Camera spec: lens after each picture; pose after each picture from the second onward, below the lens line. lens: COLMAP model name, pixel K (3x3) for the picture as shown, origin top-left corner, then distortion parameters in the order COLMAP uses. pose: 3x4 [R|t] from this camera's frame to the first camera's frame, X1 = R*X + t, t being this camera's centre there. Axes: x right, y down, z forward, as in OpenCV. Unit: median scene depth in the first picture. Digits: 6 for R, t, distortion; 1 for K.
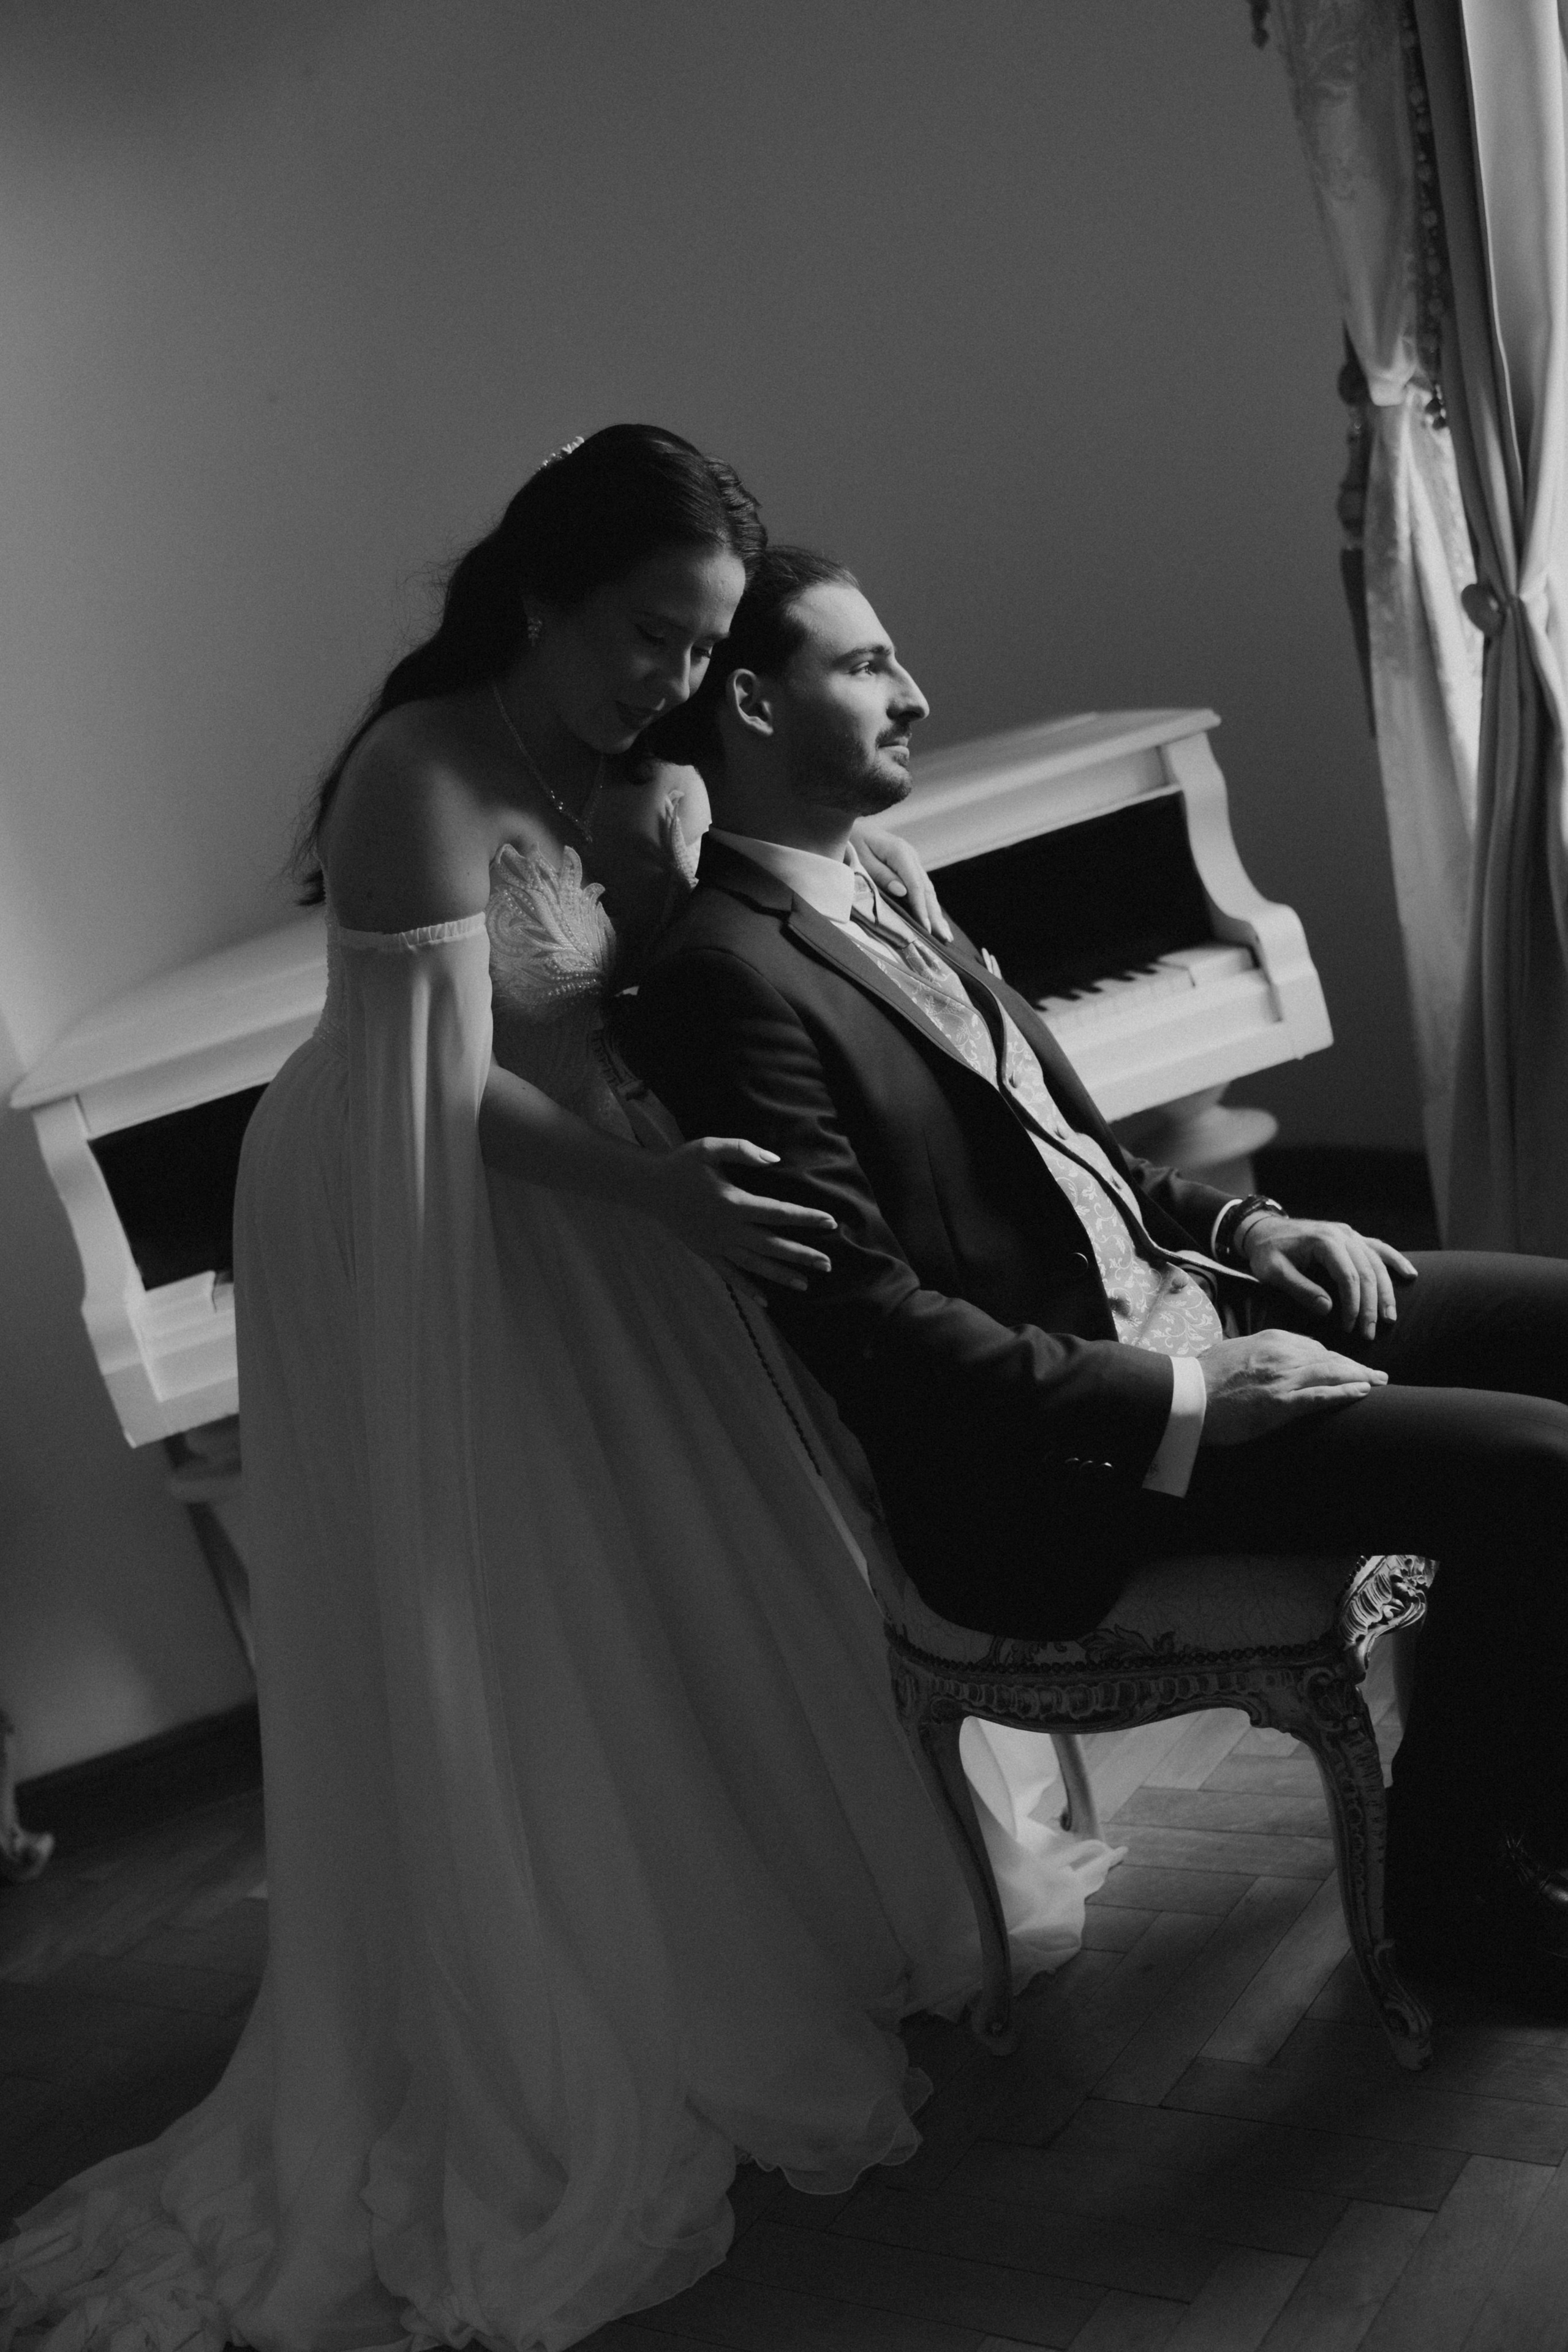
lens RADIAL K [[2616.1, 0, 800.3], [0, 2616.1, 1164.9], [0, 0, 1]] dist [-0.004913, 0.000000]
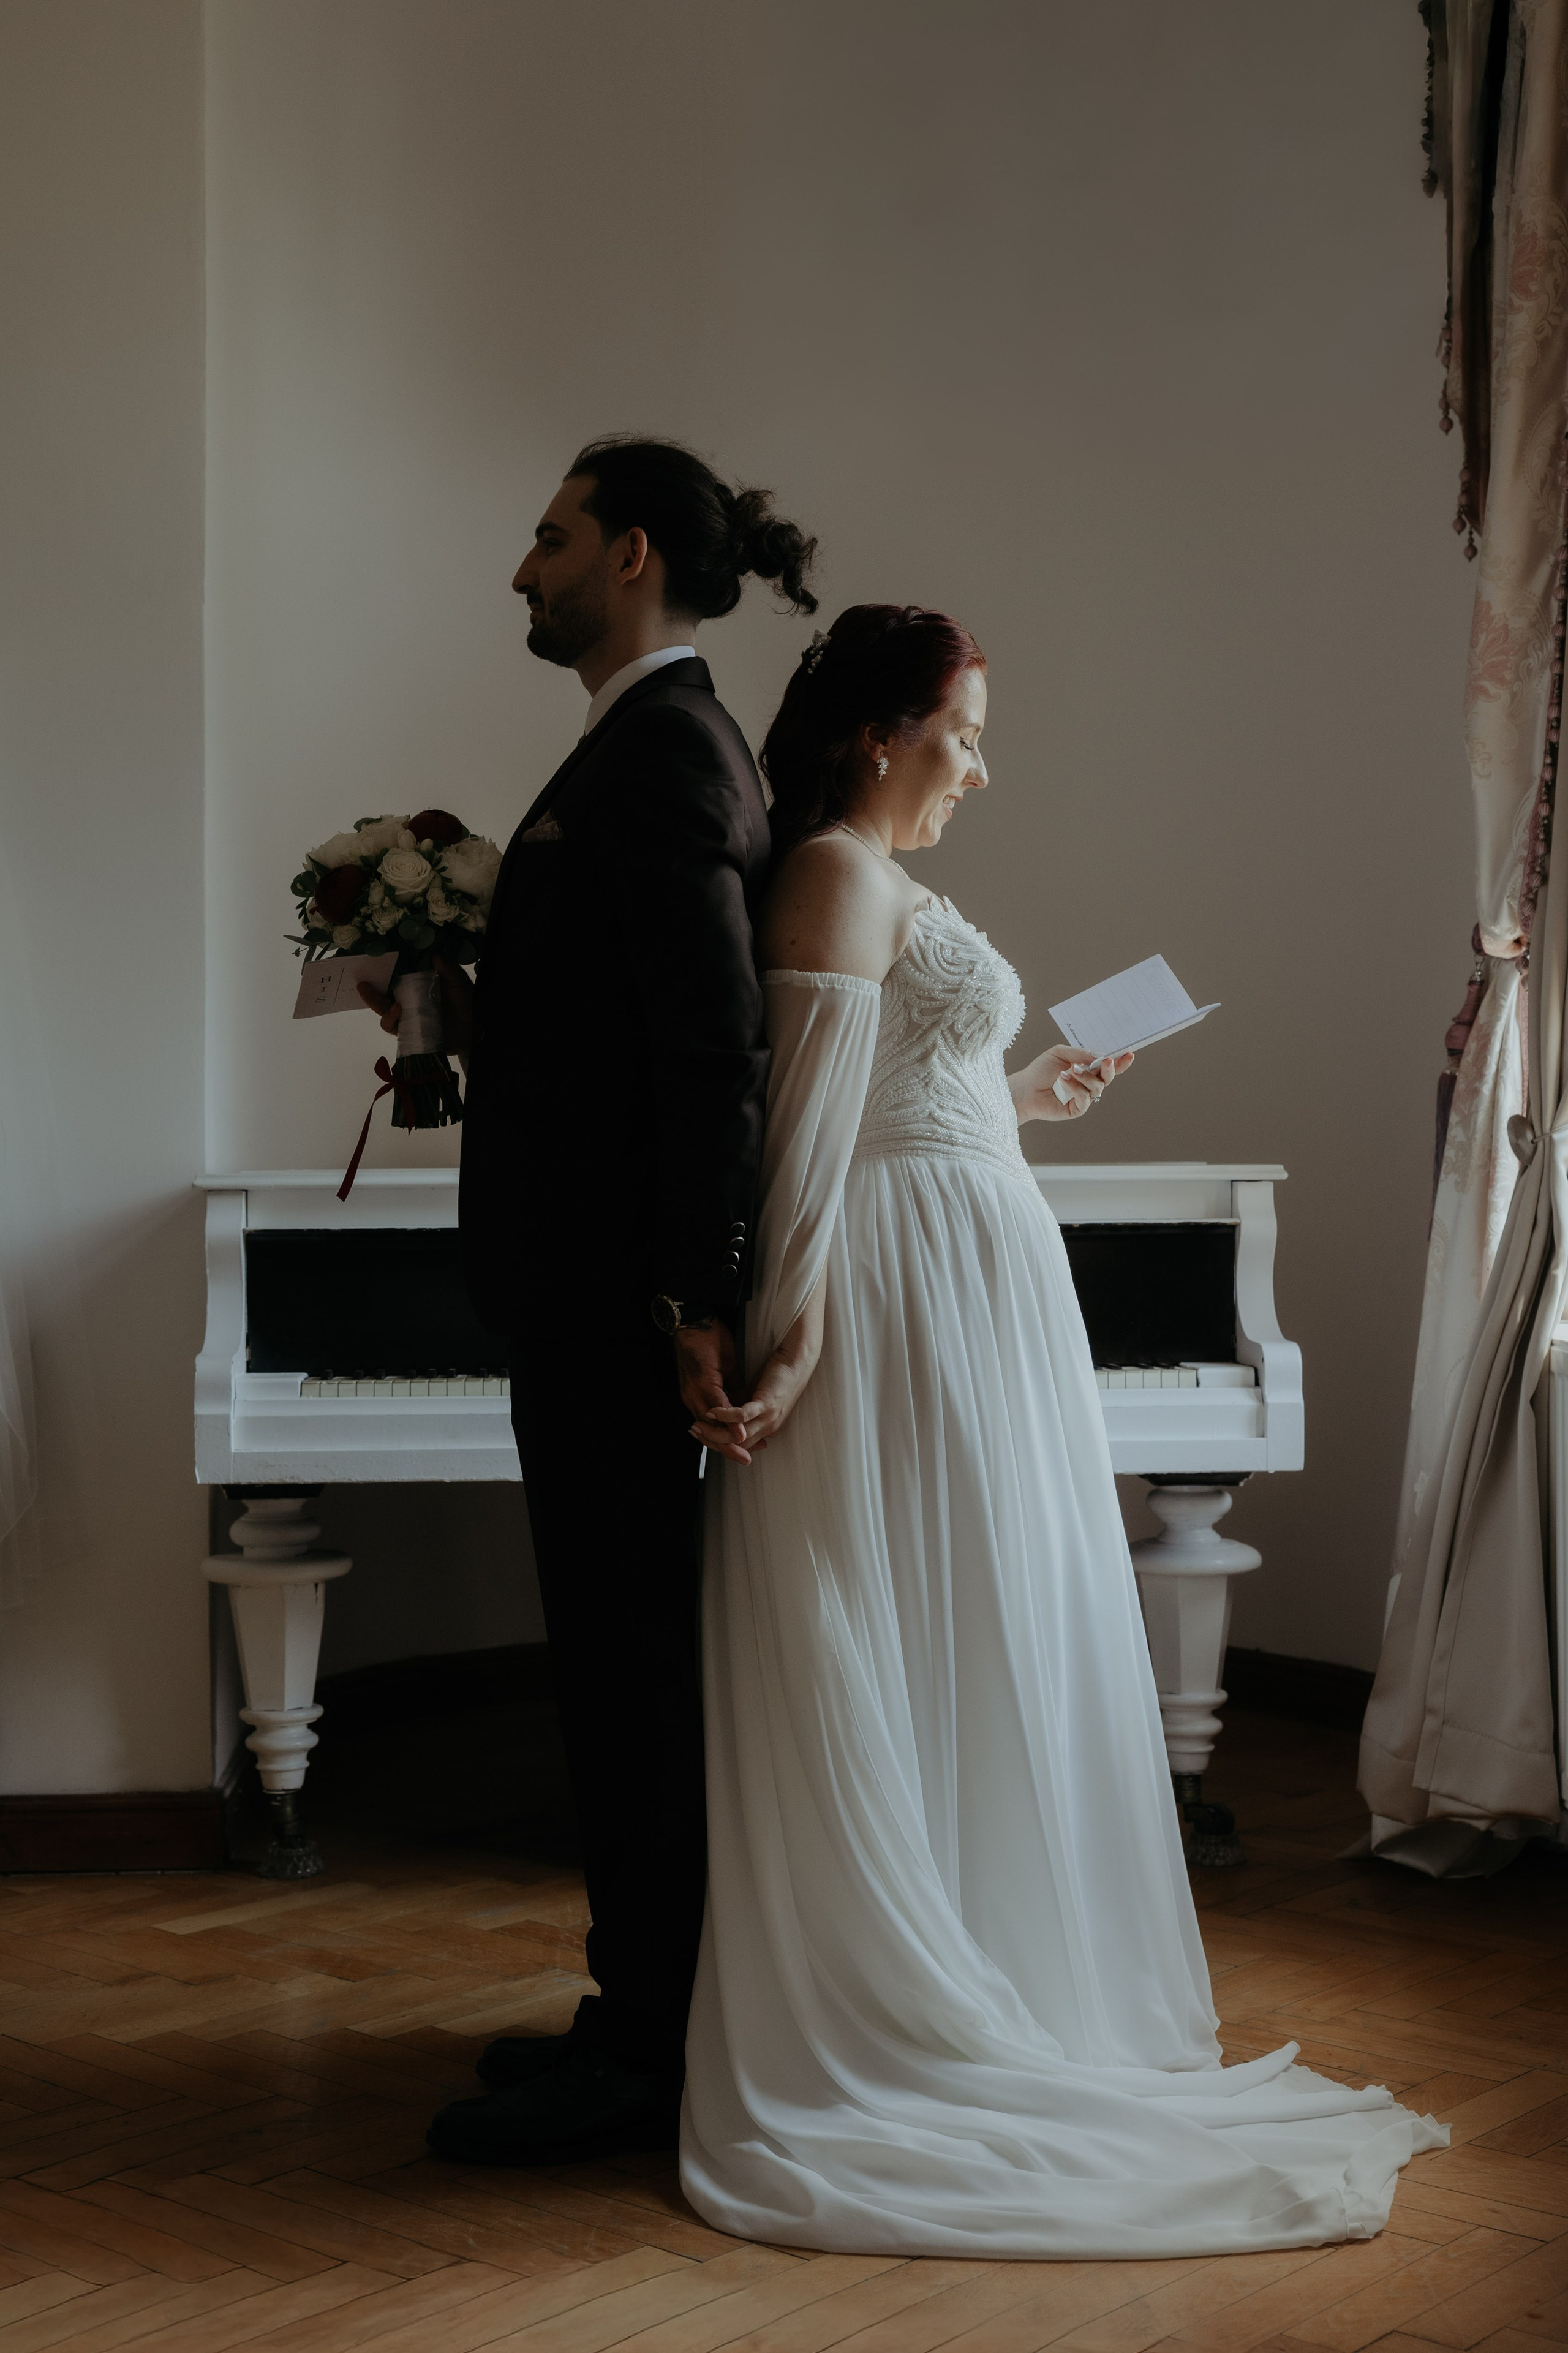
lens RADIAL K [[3042.2, 0, 774.9], [0, 3042.2, 1178.9], [0, 0, 1]] dist [-0.002037, 0.000000]
pose [[0.954490, 0.280772, -0.100577, 0.083328], [-0.294355, 0.941138, -0.166178, 0.121277], [0.047999, 0.188221, 0.980953, -0.322722]]
